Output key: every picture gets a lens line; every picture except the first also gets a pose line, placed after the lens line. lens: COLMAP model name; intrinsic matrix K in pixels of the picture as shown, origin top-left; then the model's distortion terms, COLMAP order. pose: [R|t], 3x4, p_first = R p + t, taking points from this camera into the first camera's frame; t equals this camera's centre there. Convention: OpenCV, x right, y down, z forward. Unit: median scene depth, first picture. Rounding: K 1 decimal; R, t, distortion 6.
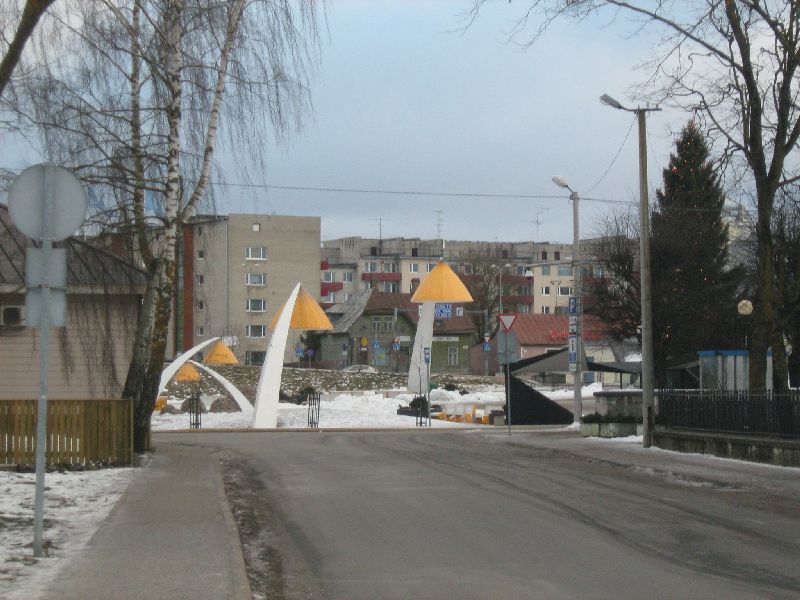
lens RADIAL K [[2911.3, 0, 400.0], [0, 2911.3, 300.0], [0, 0, 1]] dist [-0.022160, -0.162277]
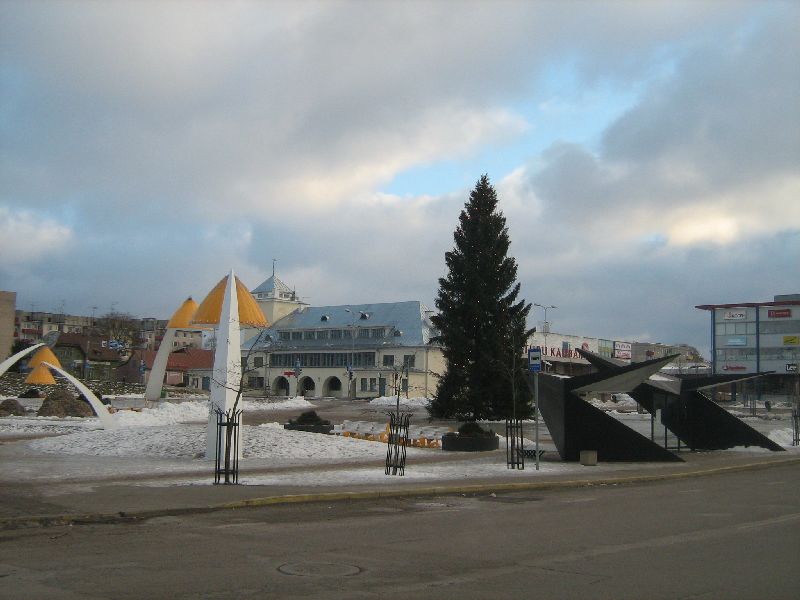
lens RADIAL K [[1046.2, 0, 368.1], [0, 1046.2, 299.3], [0, 0, 1]] dist [-0.138360, 0.002279]
pose [[0.934399, 0.062563, 0.350692, -0.053218], [-0.041125, 0.996820, -0.068254, 0.011180], [-0.353847, 0.049355, 0.934000, 0.382504]]
